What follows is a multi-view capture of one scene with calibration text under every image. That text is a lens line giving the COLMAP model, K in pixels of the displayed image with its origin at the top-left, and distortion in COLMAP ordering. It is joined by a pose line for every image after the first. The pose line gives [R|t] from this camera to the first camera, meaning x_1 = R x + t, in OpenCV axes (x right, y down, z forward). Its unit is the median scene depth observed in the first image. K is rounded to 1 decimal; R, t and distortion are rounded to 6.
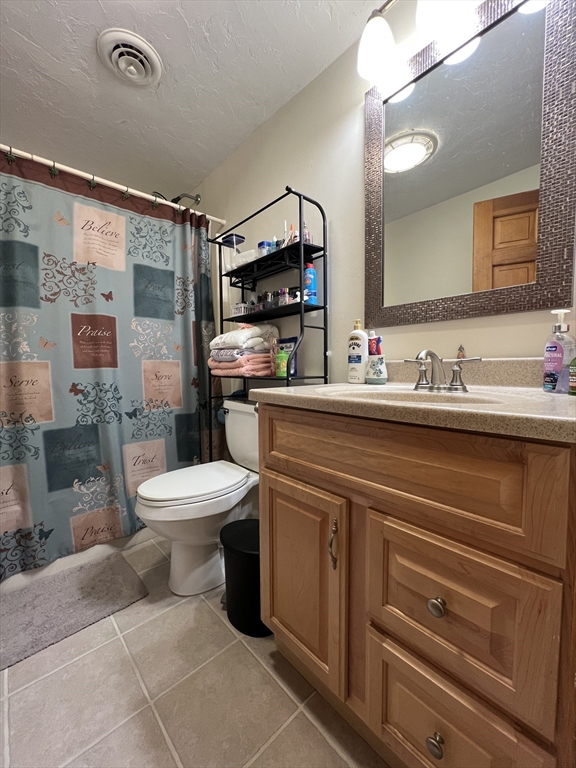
lens RADIAL K [[306.3, 0, 286.4], [0, 306.3, 385.6], [0, 0, 1]] dist [-0.003311, 0.000176]
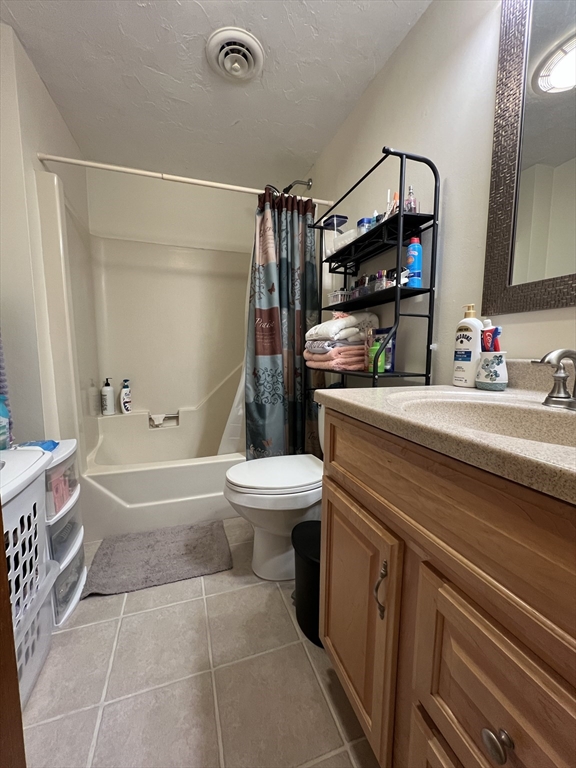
lens RADIAL K [[306.3, 0, 287.5], [0, 306.3, 385.5], [0, 0, 1]] dist [-0.003311, 0.000176]
pose [[0.914332, 0.058529, -0.400714, 0.134406], [-0.038780, 0.997608, 0.057227, -0.039045], [0.403105, -0.036785, 0.914414, 0.104405]]
